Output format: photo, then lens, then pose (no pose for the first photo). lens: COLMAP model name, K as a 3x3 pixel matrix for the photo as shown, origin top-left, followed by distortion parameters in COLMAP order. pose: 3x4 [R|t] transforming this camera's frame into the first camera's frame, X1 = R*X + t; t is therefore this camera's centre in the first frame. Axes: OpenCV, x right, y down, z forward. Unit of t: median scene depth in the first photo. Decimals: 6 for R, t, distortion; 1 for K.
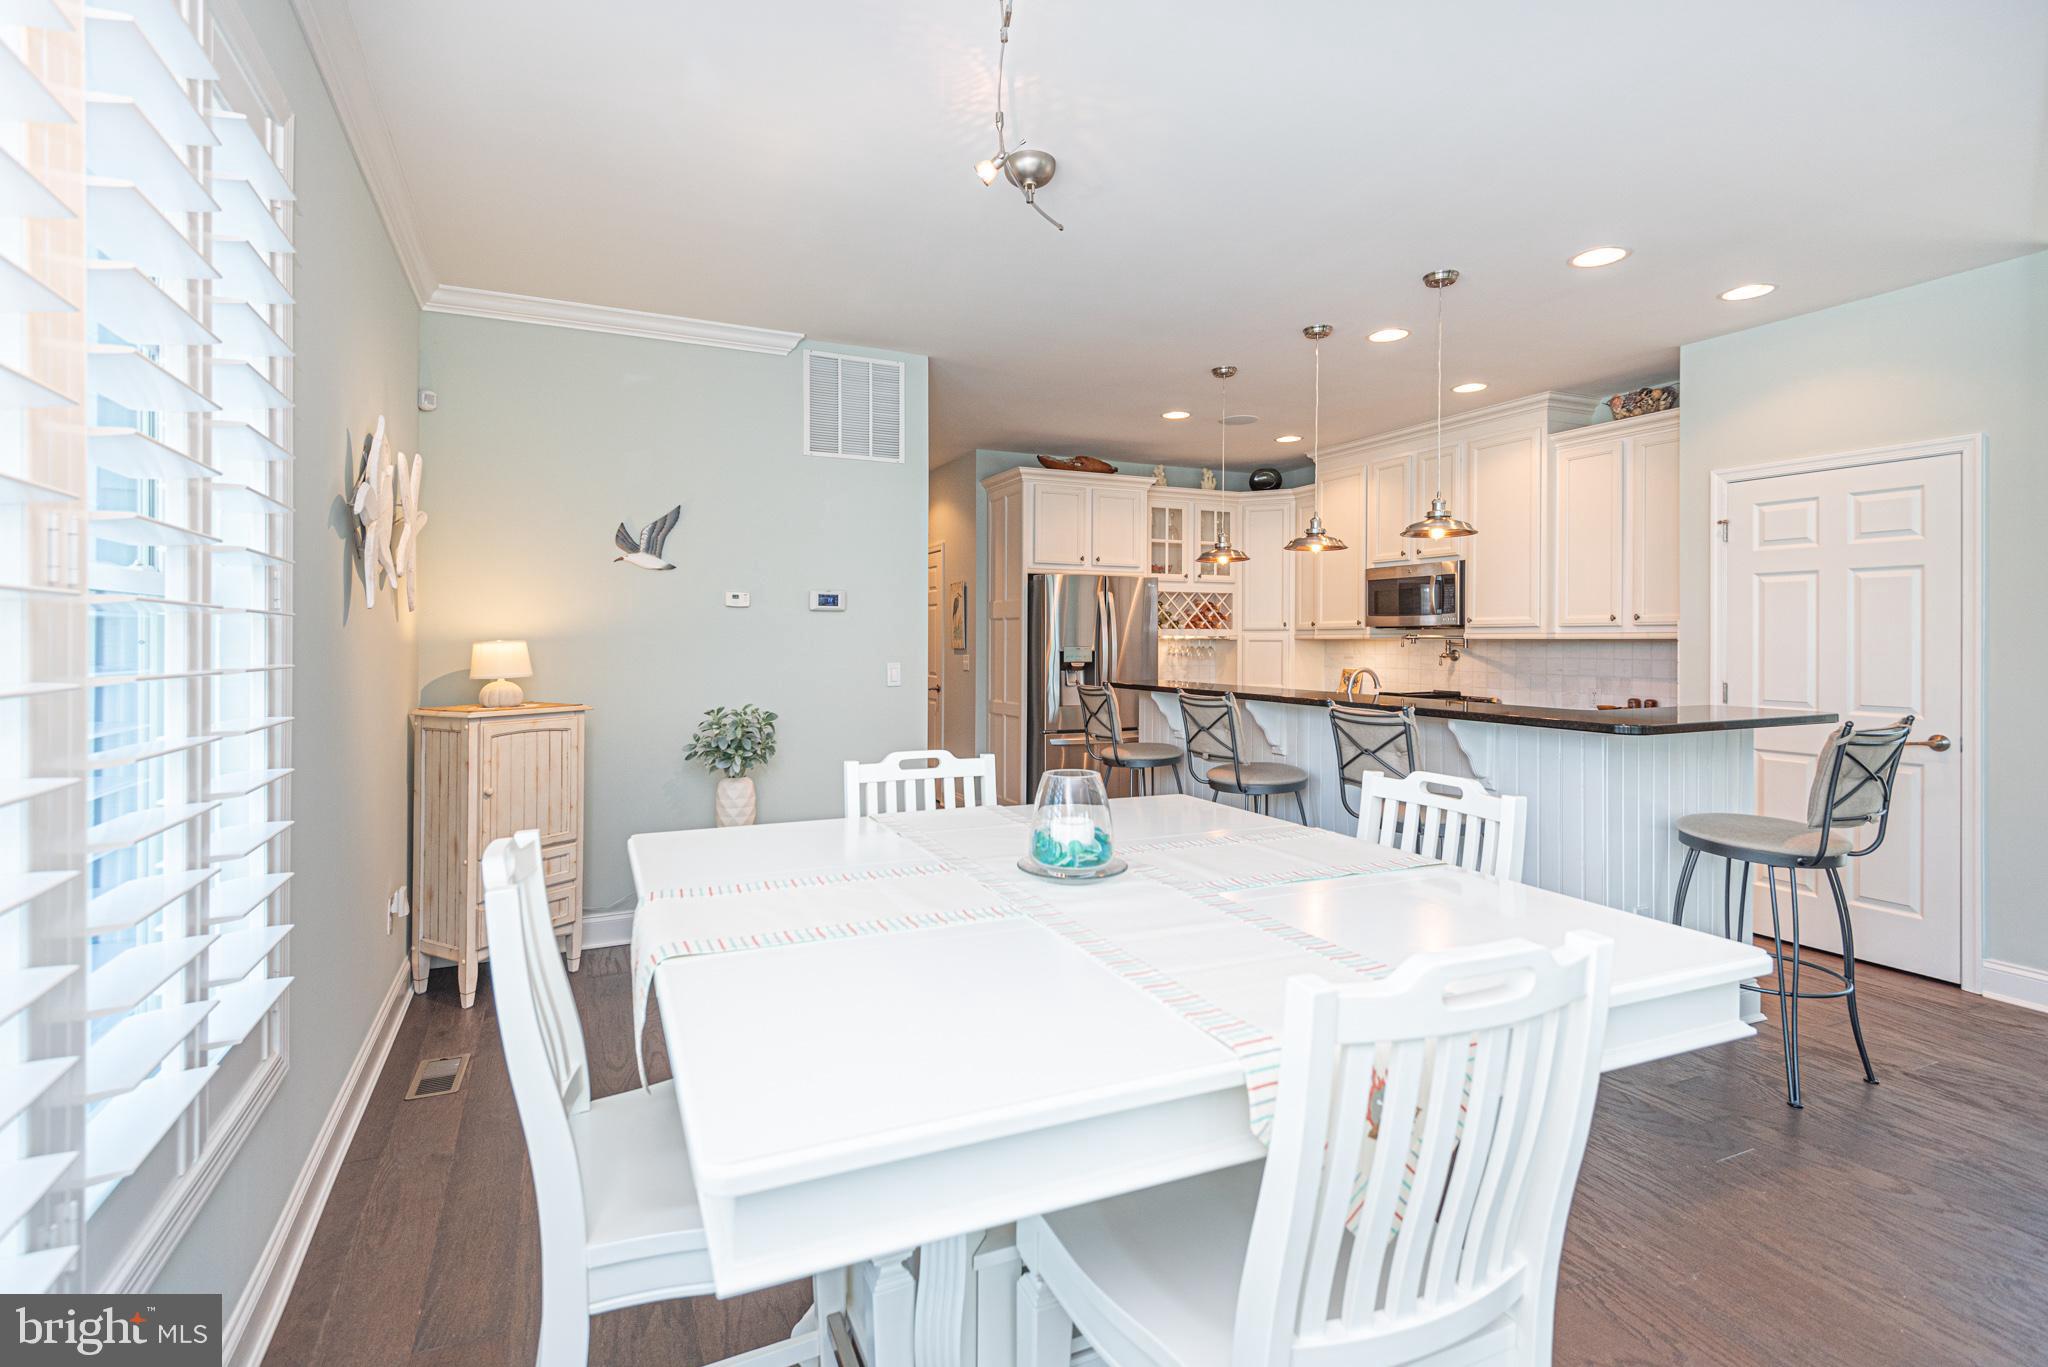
lens RADIAL K [[934.3, 0, 1024.4], [0, 934.3, 639.0], [0, 0, 1]] dist [-0.003526, -0.001007]
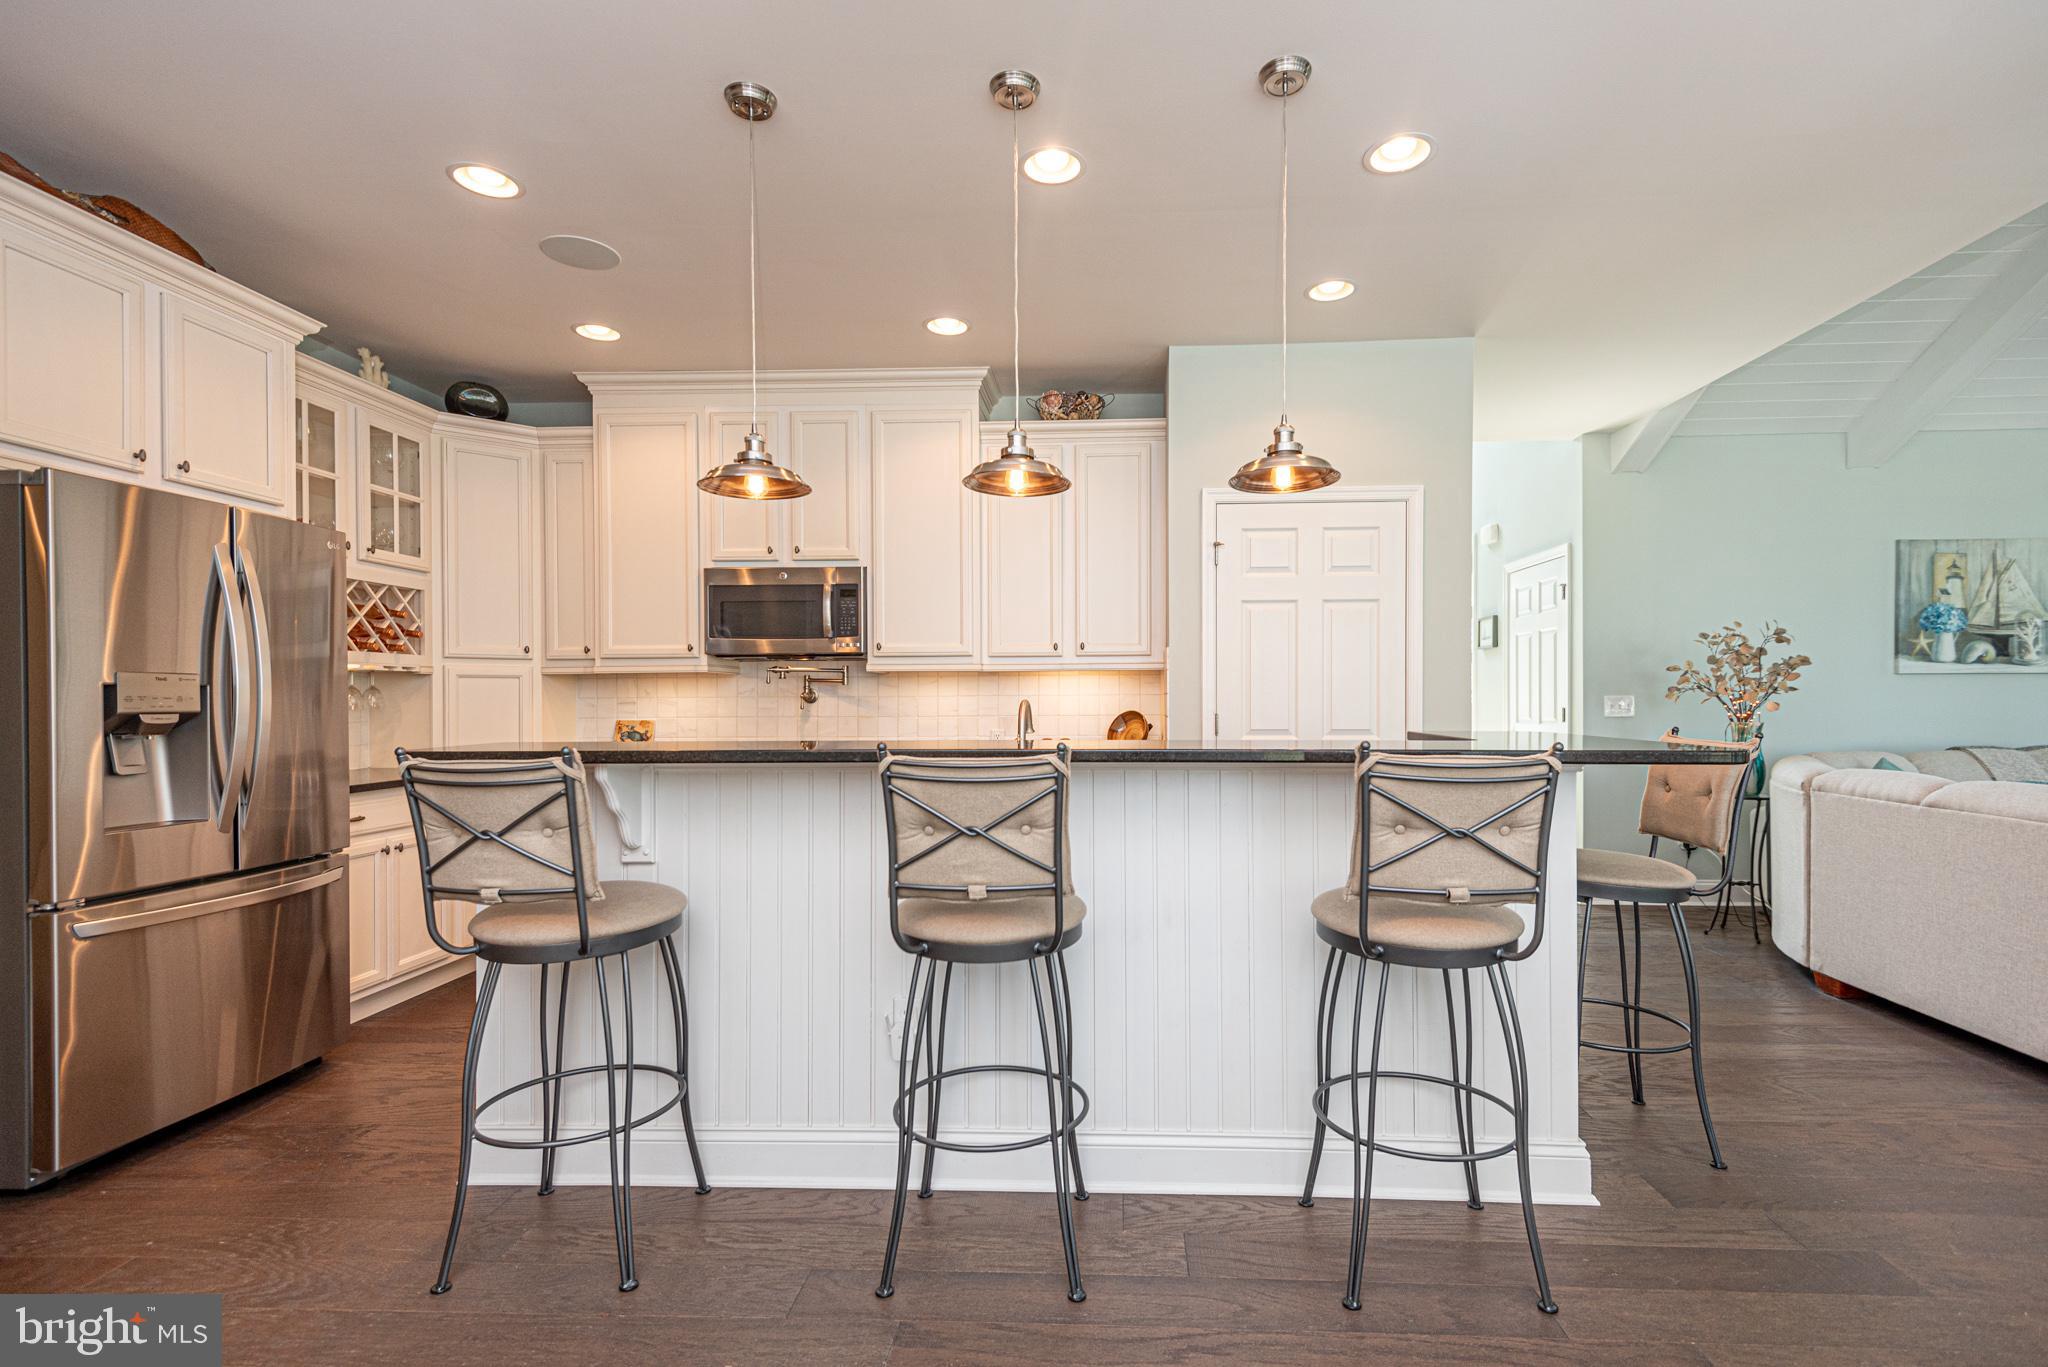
lens RADIAL K [[935.0, 0, 1050.1], [0, 935.0, 694.4], [0, 0, 1]] dist [0.035536, -0.025007]
pose [[0.468203, 0.000685, 0.883620, -0.118558], [0.006557, 0.999969, -0.004249, 0.021037], [-0.883596, 0.007784, 0.468185, 0.490650]]
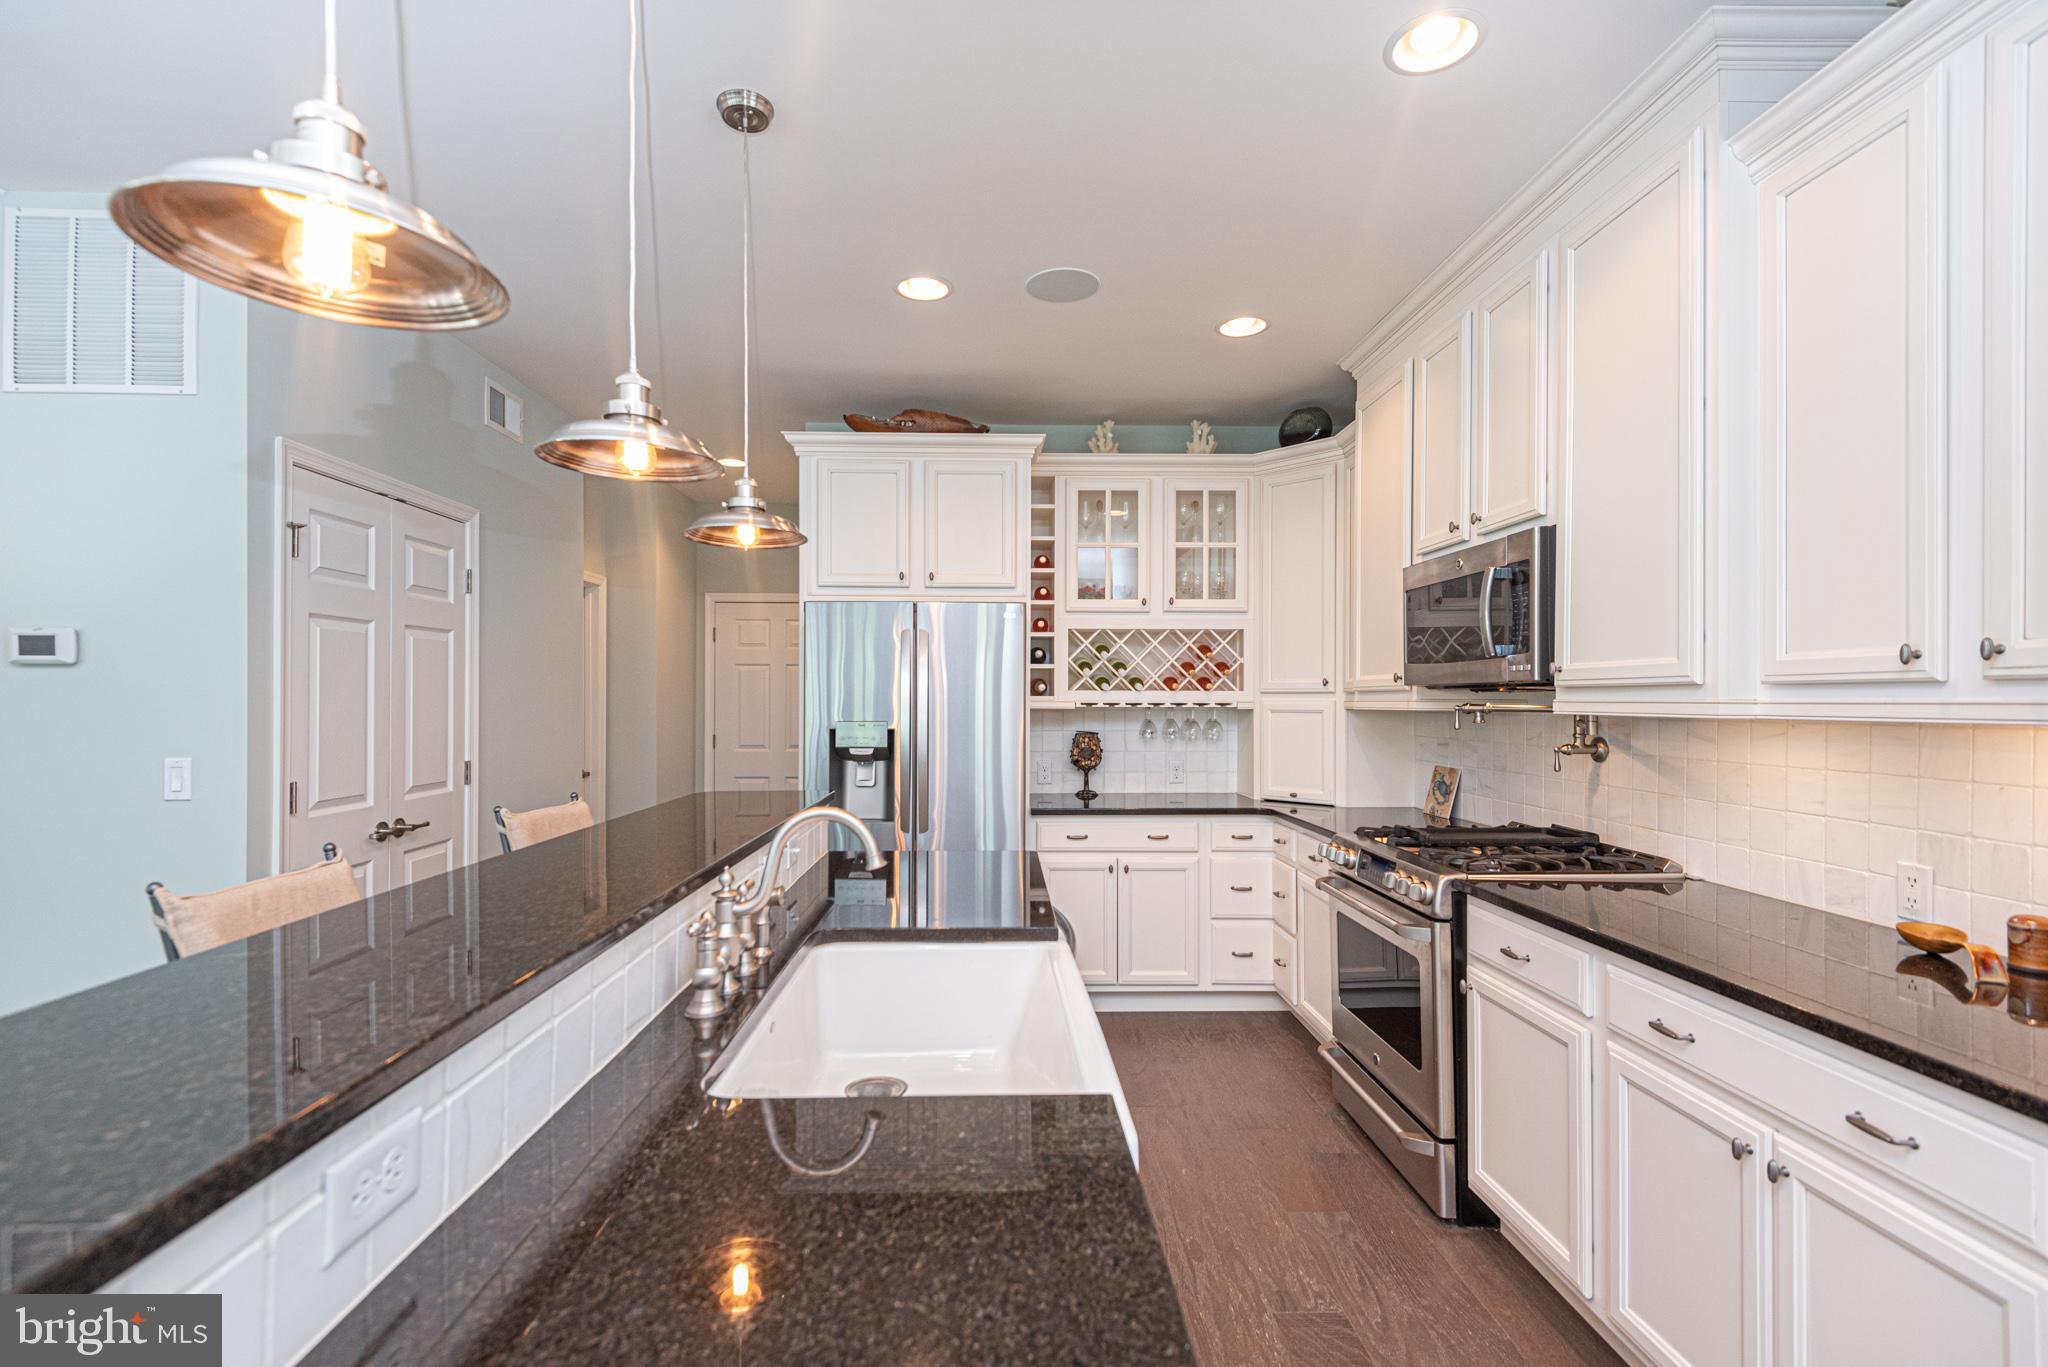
lens RADIAL K [[935.0, 0, 1050.1], [0, 935.0, 694.4], [0, 0, 1]] dist [0.035536, -0.025007]
pose [[0.923593, -0.001575, -0.383372, 0.402380], [-0.000588, 0.999985, -0.005527, -0.006369], [0.383375, 0.005330, 0.923577, 0.498247]]
